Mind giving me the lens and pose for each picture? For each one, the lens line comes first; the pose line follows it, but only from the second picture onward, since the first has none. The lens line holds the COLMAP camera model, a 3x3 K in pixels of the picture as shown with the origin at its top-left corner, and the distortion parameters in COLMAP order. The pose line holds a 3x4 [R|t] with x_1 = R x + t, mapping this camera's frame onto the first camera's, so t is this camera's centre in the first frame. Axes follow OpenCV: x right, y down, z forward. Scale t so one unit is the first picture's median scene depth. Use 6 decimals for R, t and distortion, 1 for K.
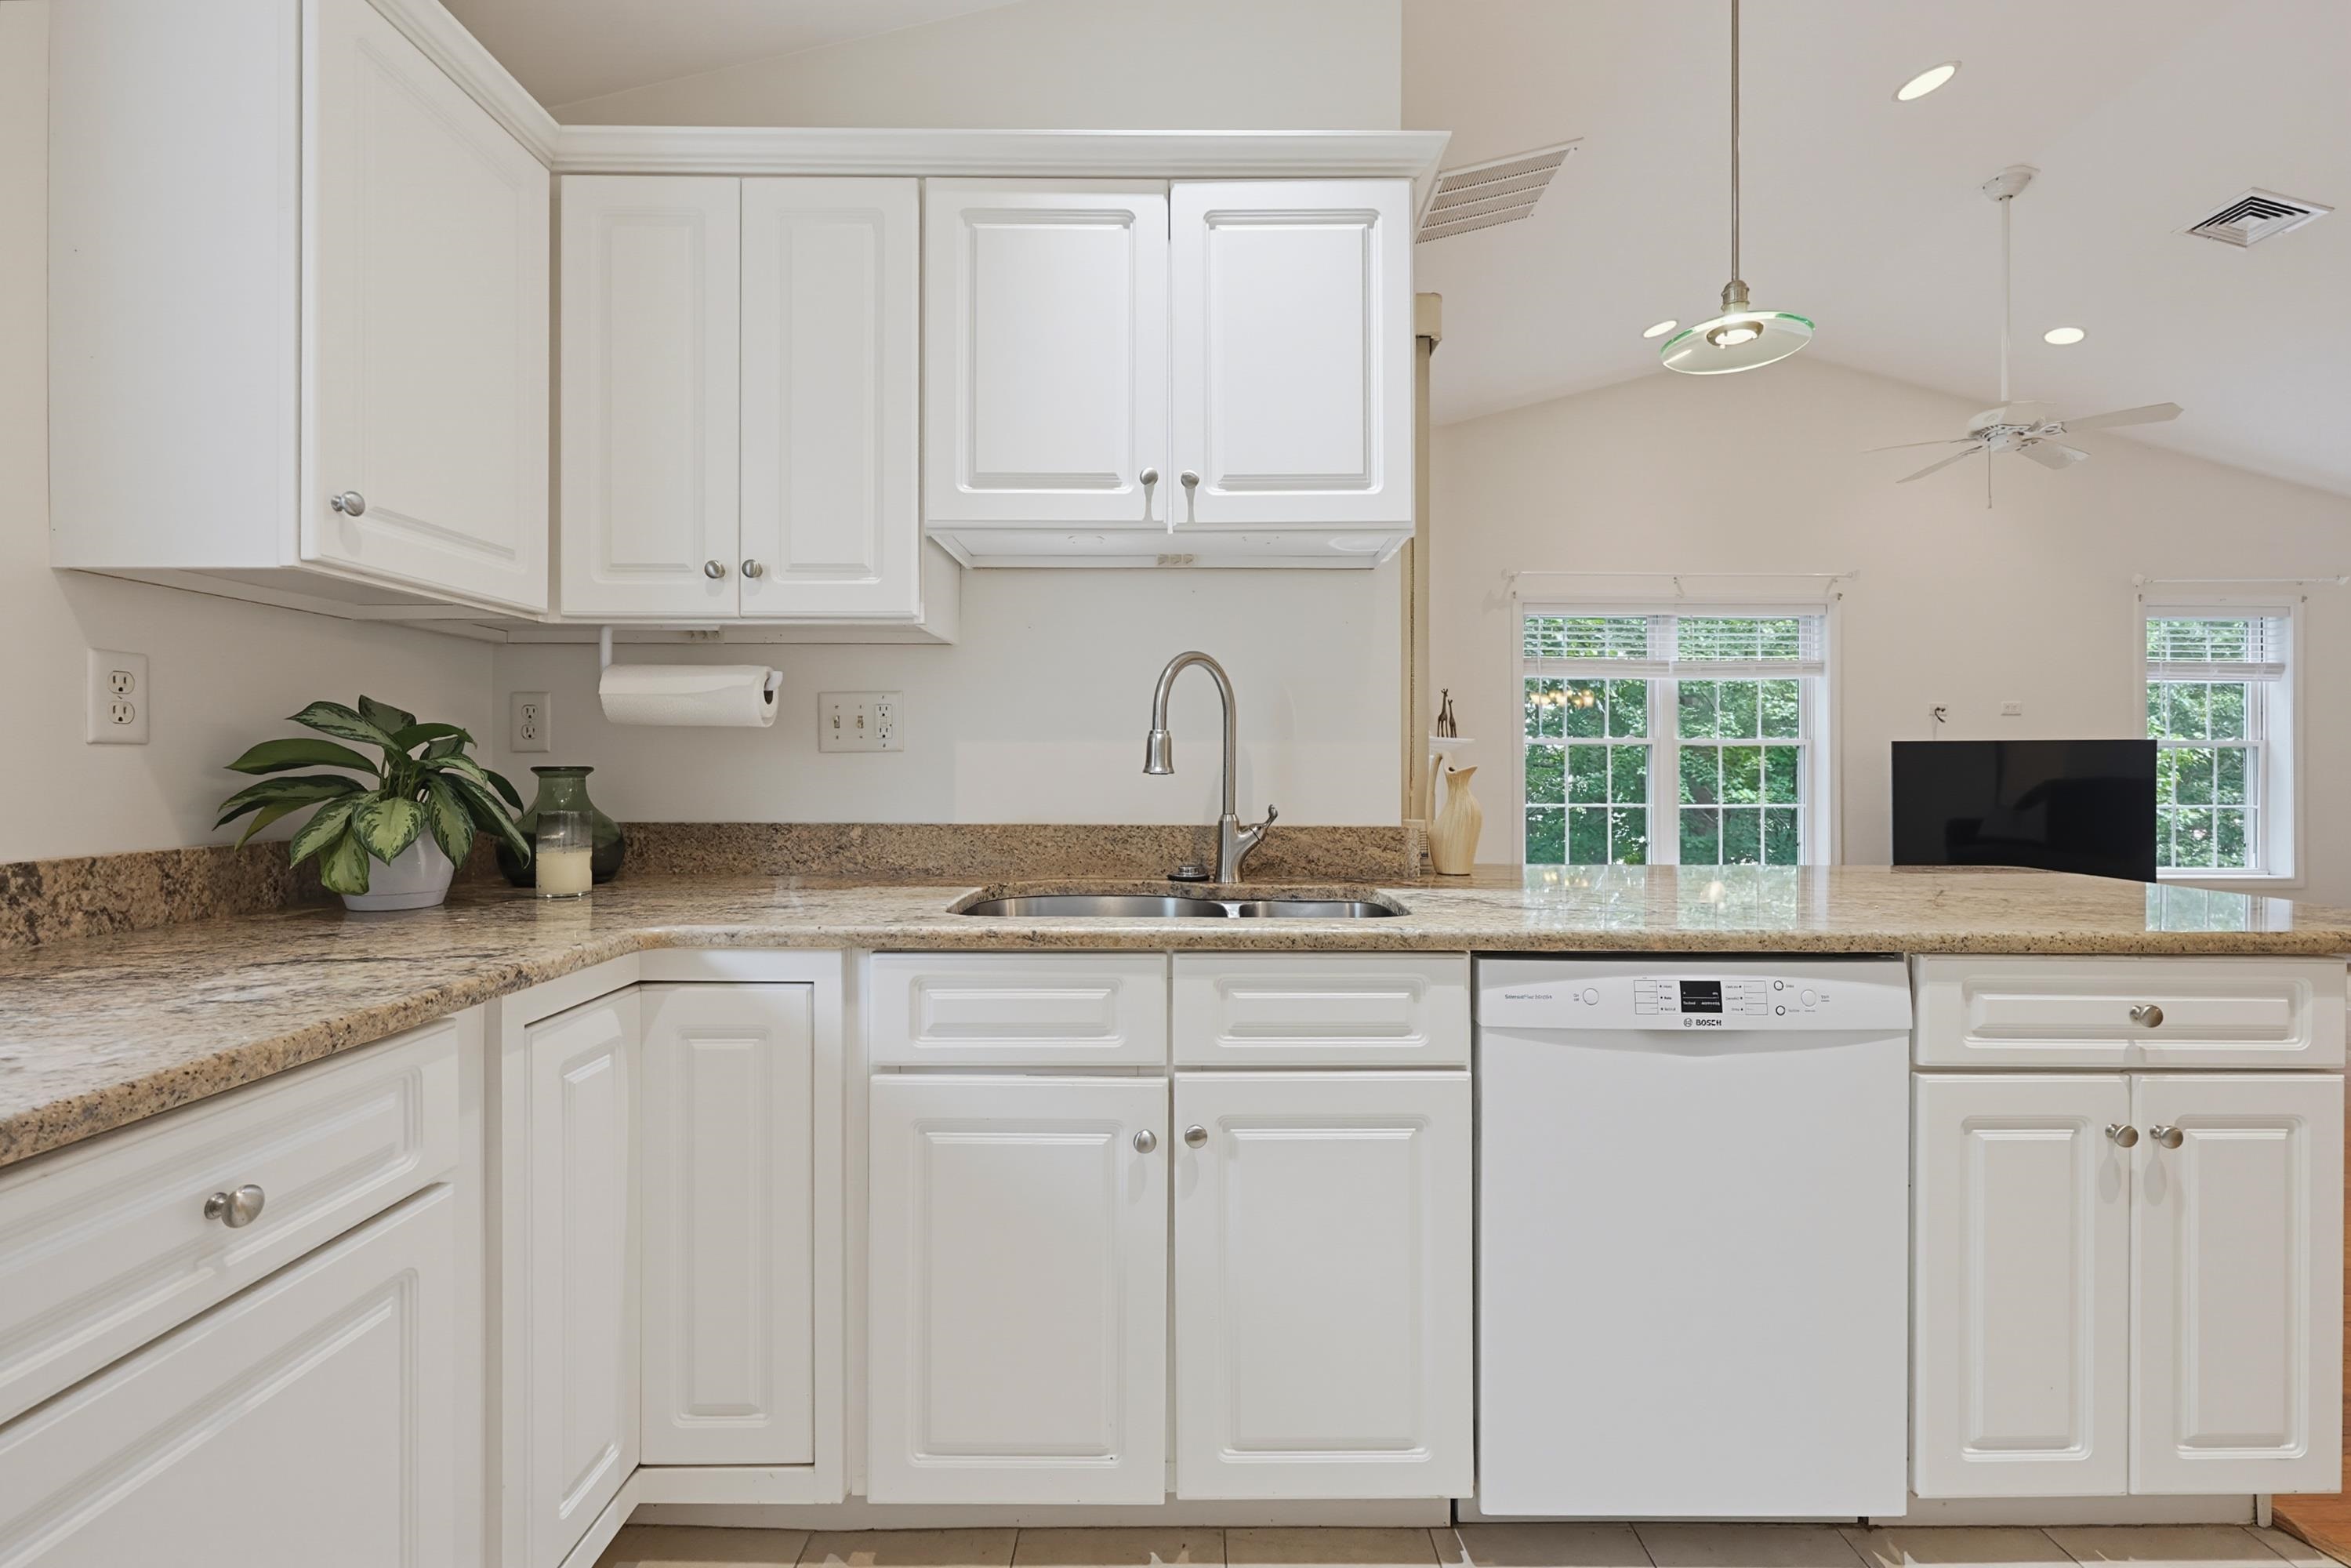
lens RADIAL K [[1008.3, 0, 1178.1], [0, 1008.3, 766.3], [0, 0, 1]] dist [-0.002558, -0.000540]
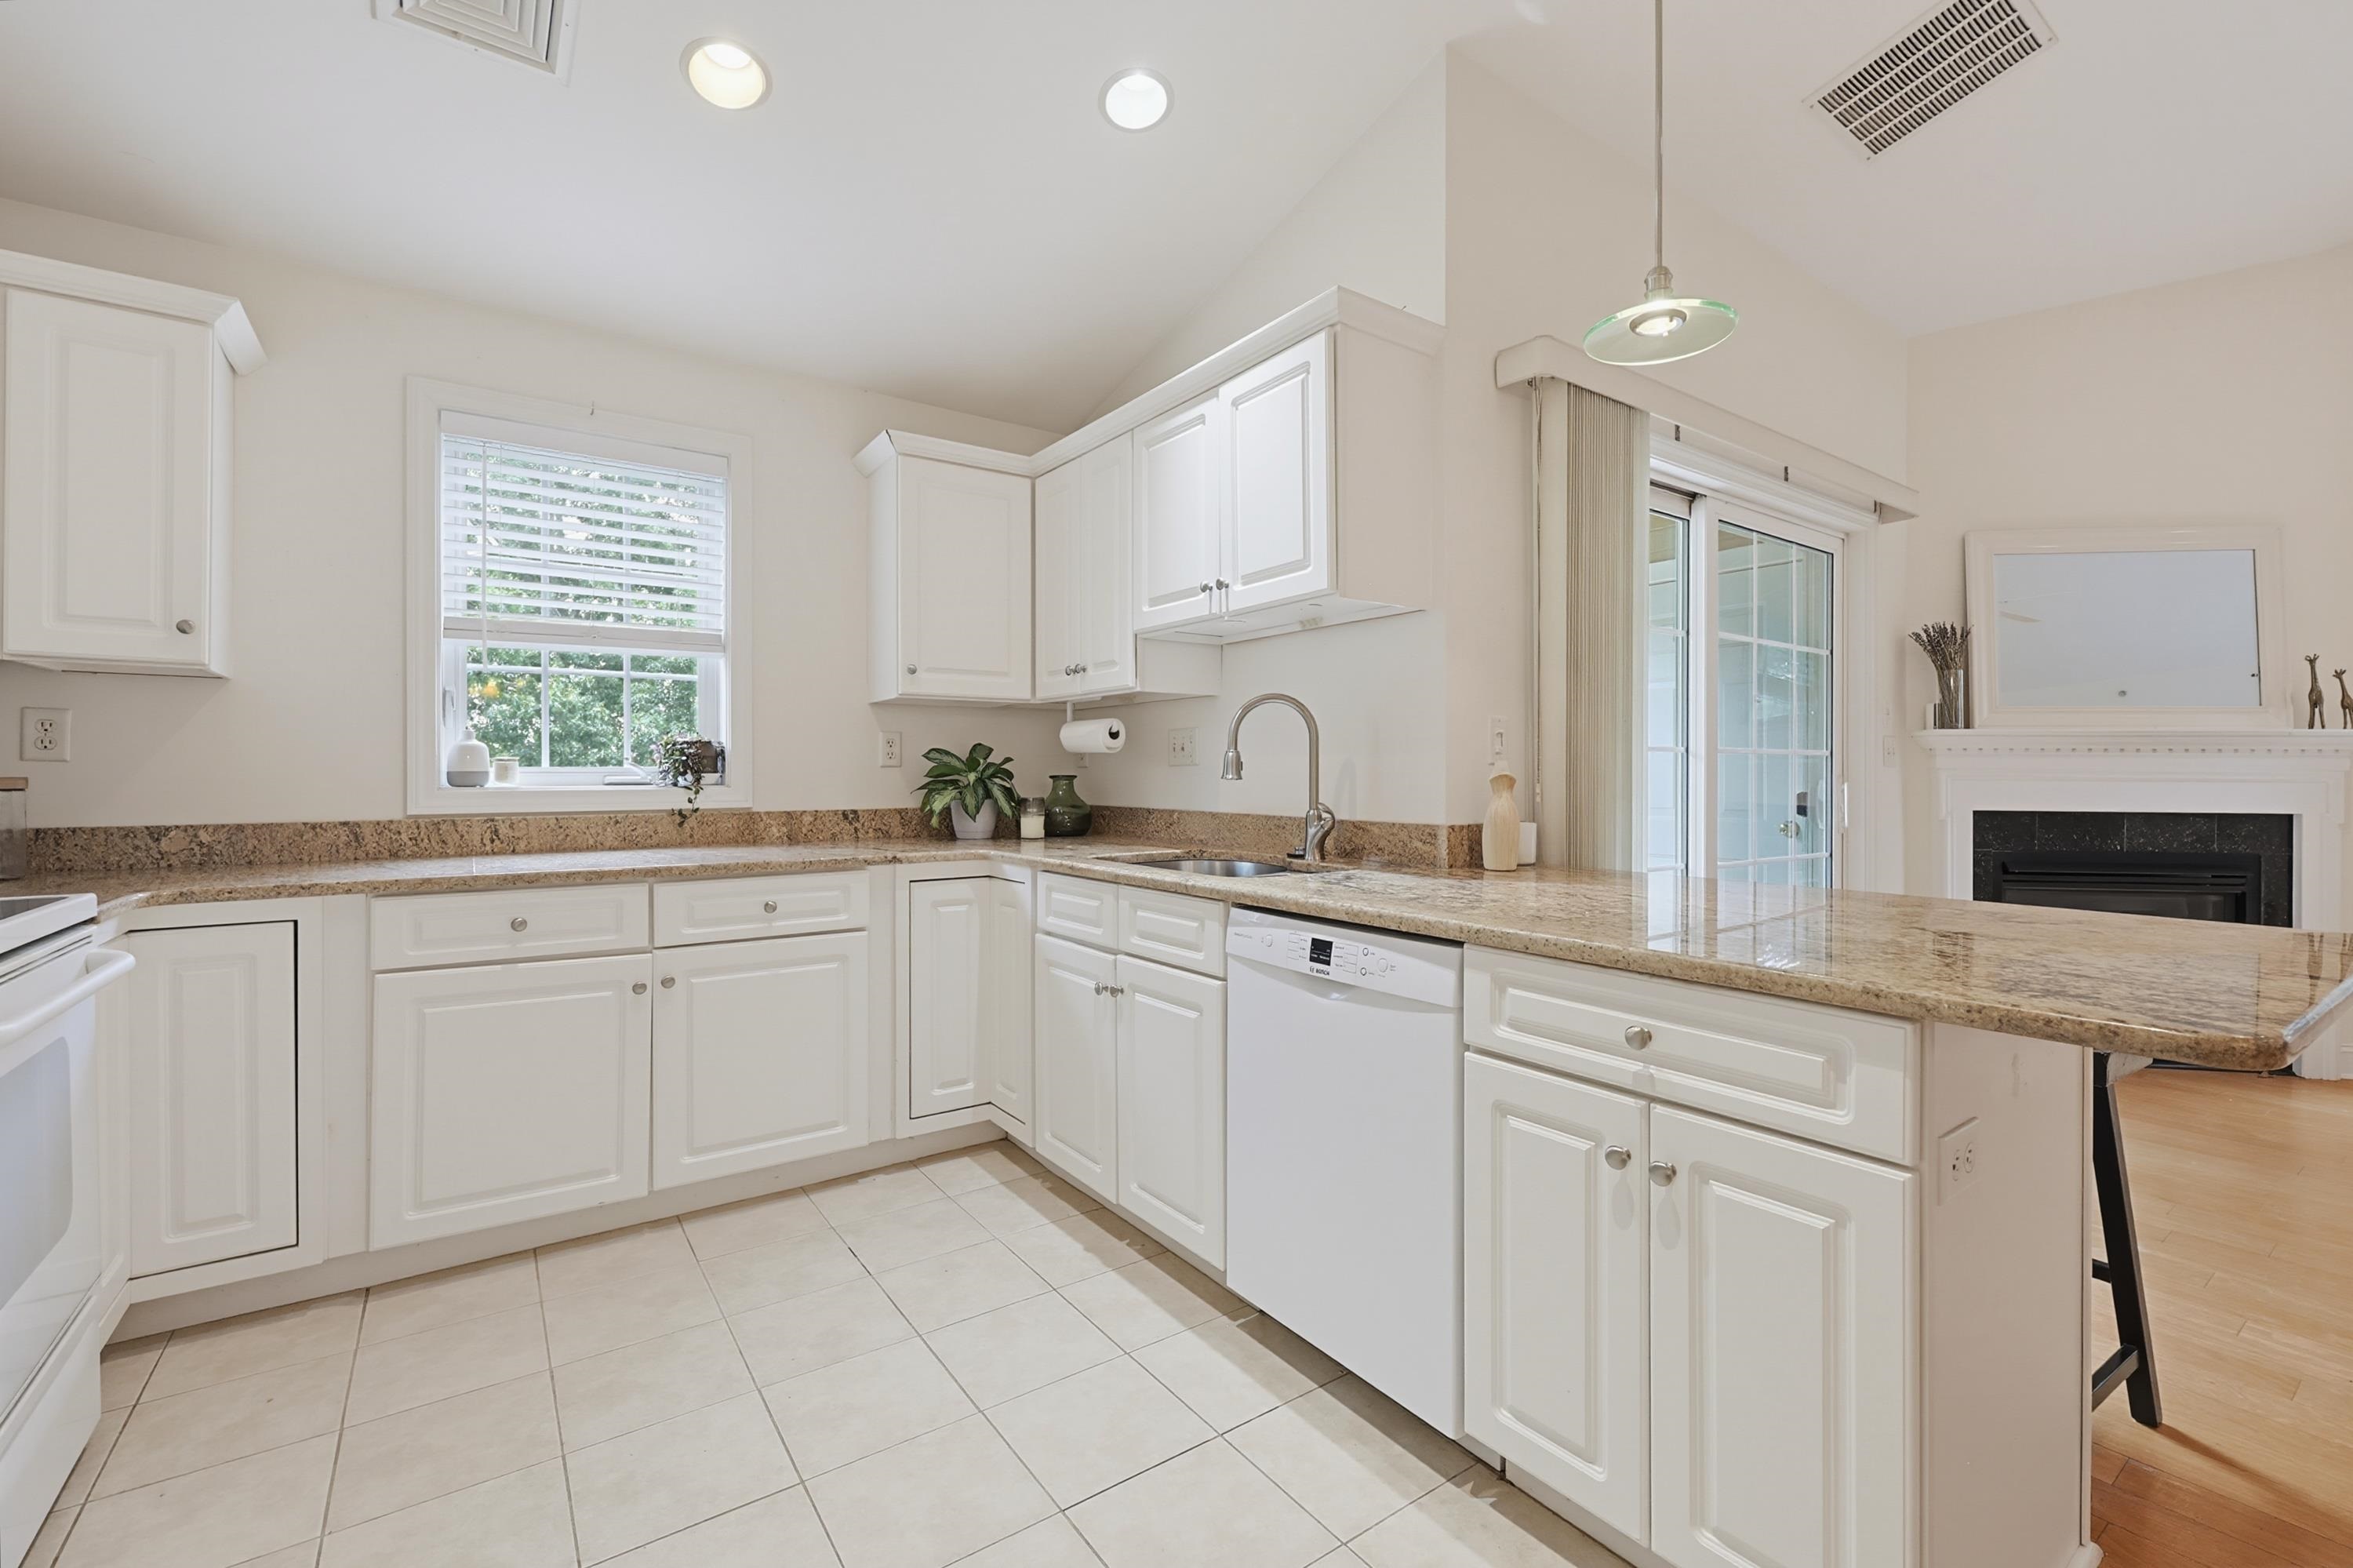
lens RADIAL K [[1009.1, 0, 1196.9], [0, 1009.1, 778.6], [0, 0, 1]] dist [-0.002558, -0.000540]
pose [[0.583485, 0.001641, -0.812122, 1.197446], [0.001641, 0.999994, 0.003199, 0.001106], [0.812122, -0.003199, 0.583479, 0.090158]]
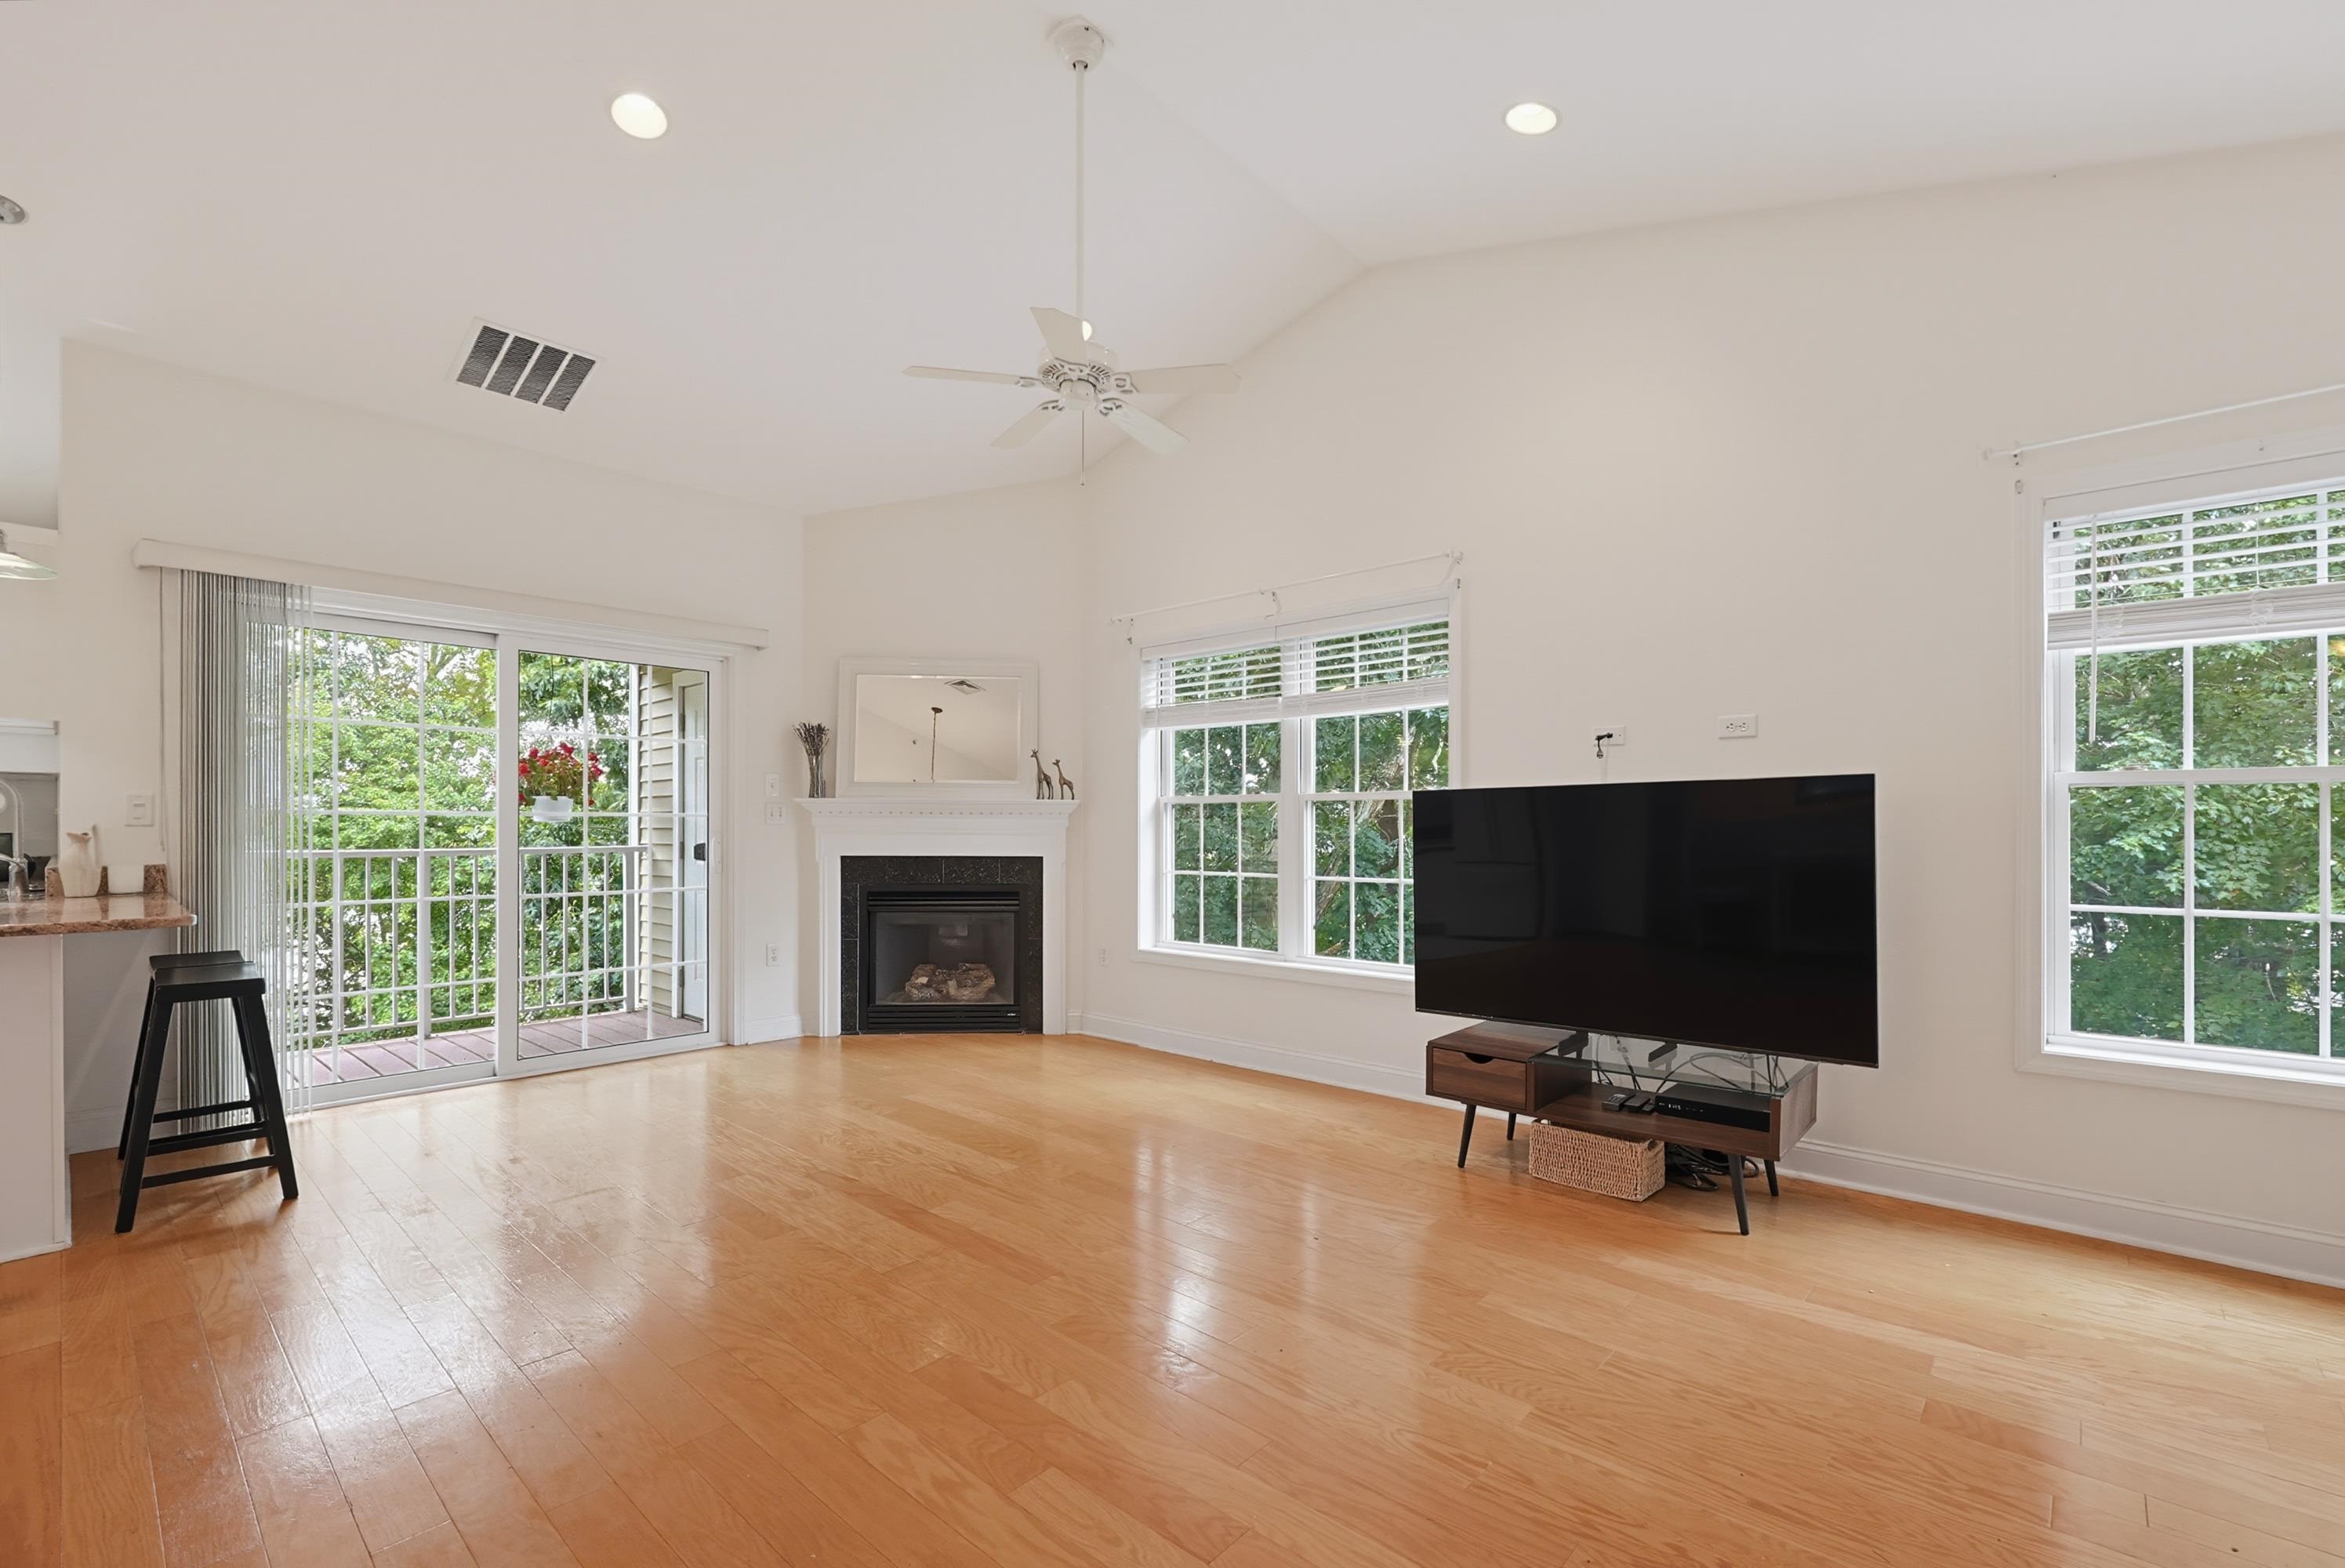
lens RADIAL K [[1005.6, 0, 1189.4], [0, 1005.6, 829.6], [0, 0, 1]] dist [-0.002558, -0.000540]
pose [[0.744017, -0.002100, -0.668157, 3.366347], [0.003290, 0.999994, 0.000521, 0.002453], [0.668152, -0.002586, 0.744020, 1.219206]]
